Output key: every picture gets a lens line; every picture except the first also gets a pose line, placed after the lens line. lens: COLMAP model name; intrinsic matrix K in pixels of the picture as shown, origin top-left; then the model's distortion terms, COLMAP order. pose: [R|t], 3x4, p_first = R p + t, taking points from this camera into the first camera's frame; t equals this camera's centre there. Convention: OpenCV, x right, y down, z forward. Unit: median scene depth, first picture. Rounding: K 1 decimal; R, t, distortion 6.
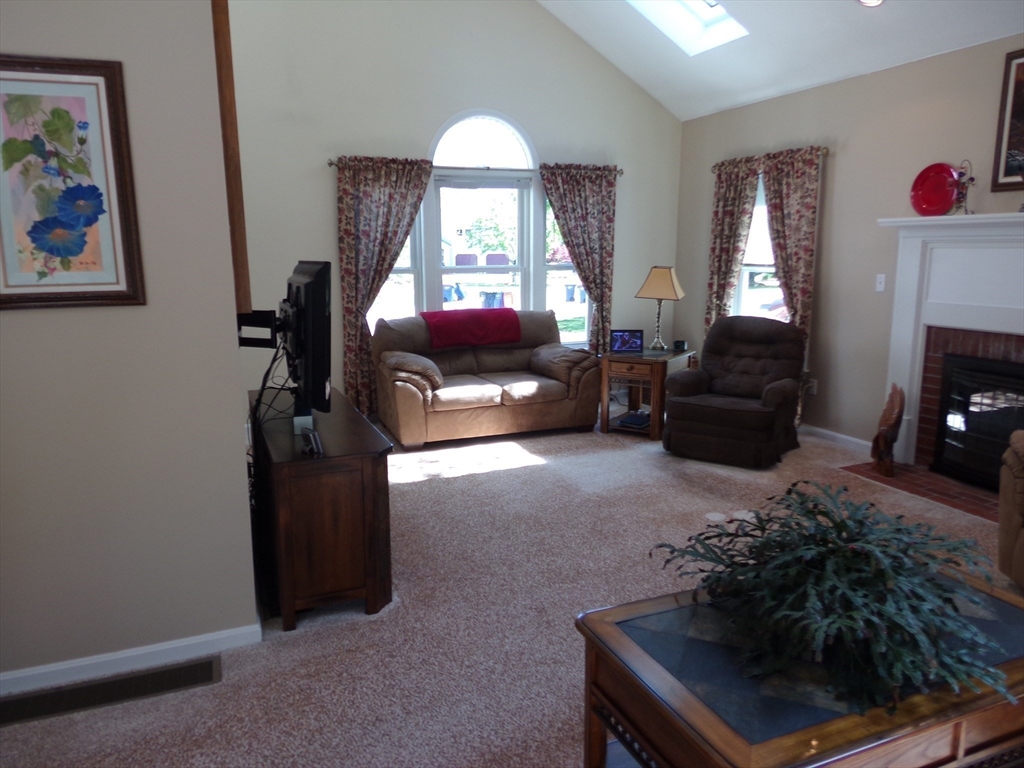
lens RADIAL K [[732.3, 0, 499.1], [0, 732.3, 384.2], [0, 0, 1]] dist [0.070563, -0.078699]
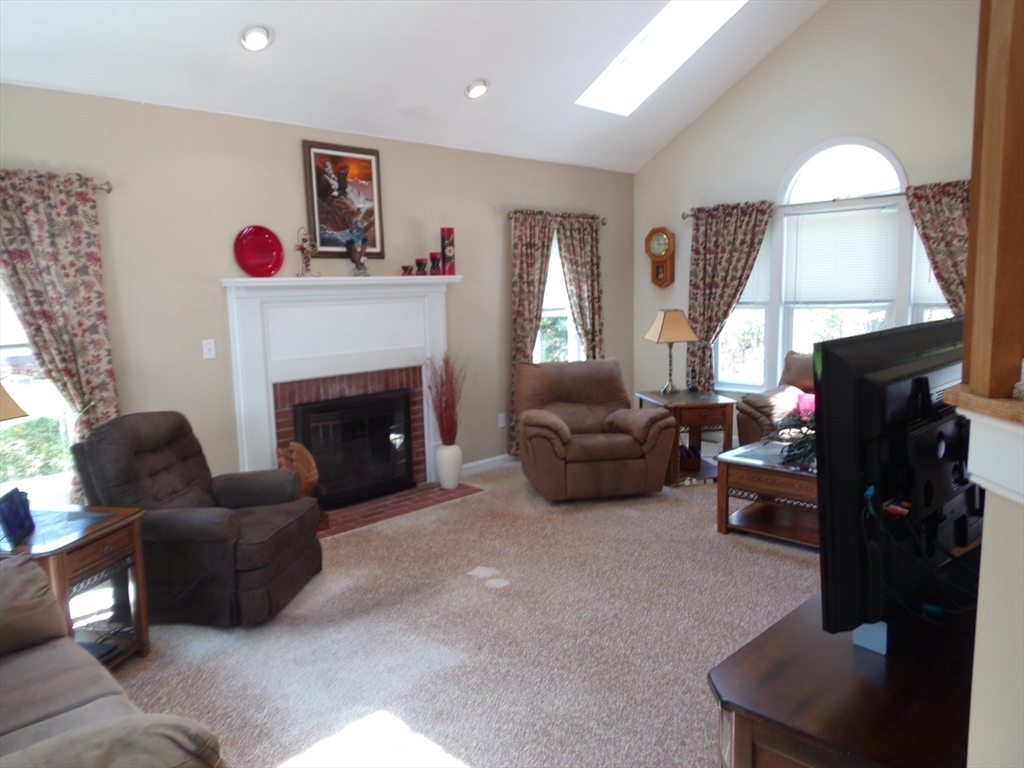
lens RADIAL K [[732.3, 0, 493.1], [0, 732.3, 384.4], [0, 0, 1]] dist [0.070563, -0.078699]
pose [[-0.376265, -0.107450, 0.920260, -0.443274], [0.199163, 0.960653, 0.193598, -0.202955], [-0.904853, 0.256126, -0.340060, 1.017666]]
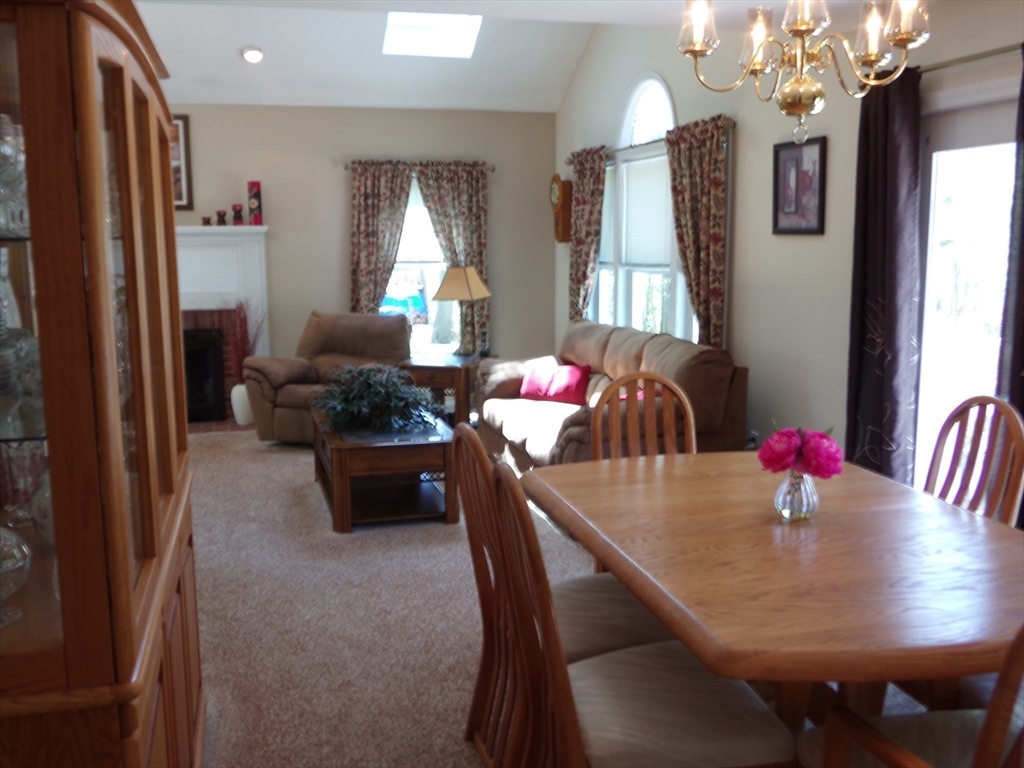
lens RADIAL K [[967.2, 0, 485.7], [0, 967.2, 373.7], [0, 0, 1]] dist [0.003531, 0.000000]
pose [[0.146342, -0.131758, 0.980420, -0.887074], [0.189464, 0.976476, 0.102948, -0.016586], [-0.970921, 0.170688, 0.167863, 0.072559]]
